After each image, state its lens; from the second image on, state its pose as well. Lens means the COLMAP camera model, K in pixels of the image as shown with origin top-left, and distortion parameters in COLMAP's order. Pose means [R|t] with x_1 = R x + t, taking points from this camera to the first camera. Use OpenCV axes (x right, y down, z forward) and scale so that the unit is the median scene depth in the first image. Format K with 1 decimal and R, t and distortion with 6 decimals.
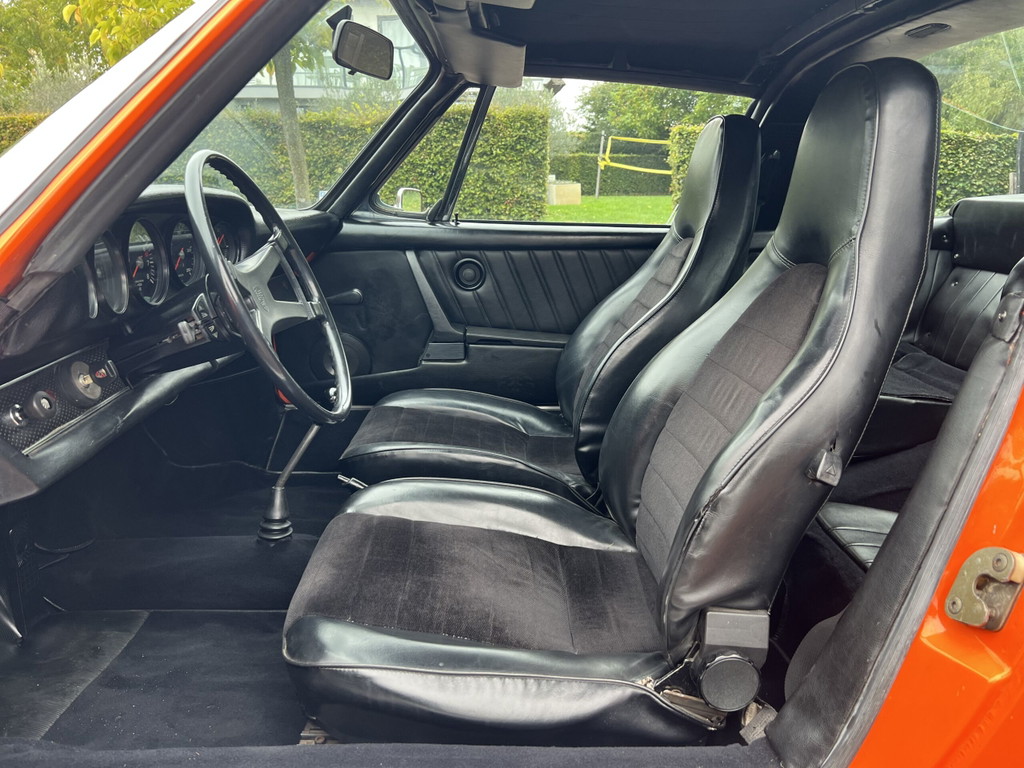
lens RADIAL K [[767.2, 0, 512.0], [0, 767.2, 384.0], [0, 0, 1]] dist [0.033168, -0.008878]
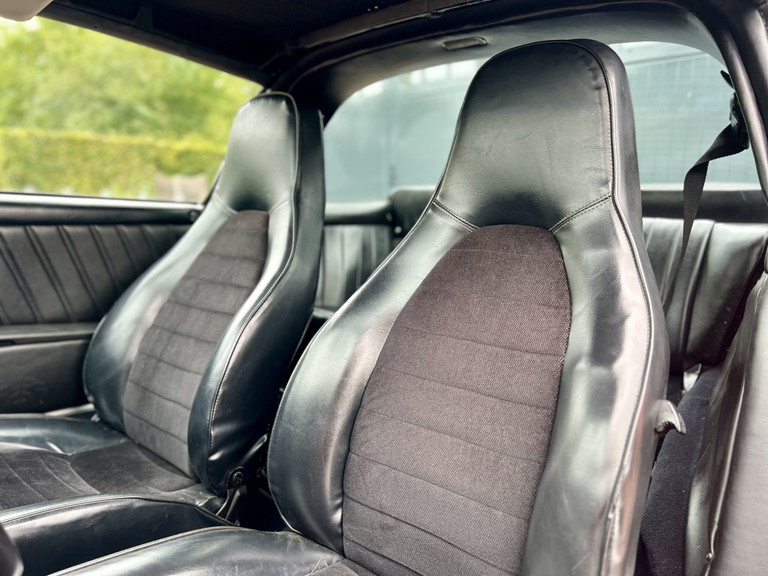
lens RADIAL K [[575.4, 0, 384.0], [0, 575.4, 288.0], [0, 0, 1]] dist [0.033168, -0.008878]
pose [[0.692999, -0.087918, 0.715558, -0.159678], [0.144300, 0.989367, -0.018191, -0.043782], [-0.706350, 0.115862, 0.698317, 0.311309]]
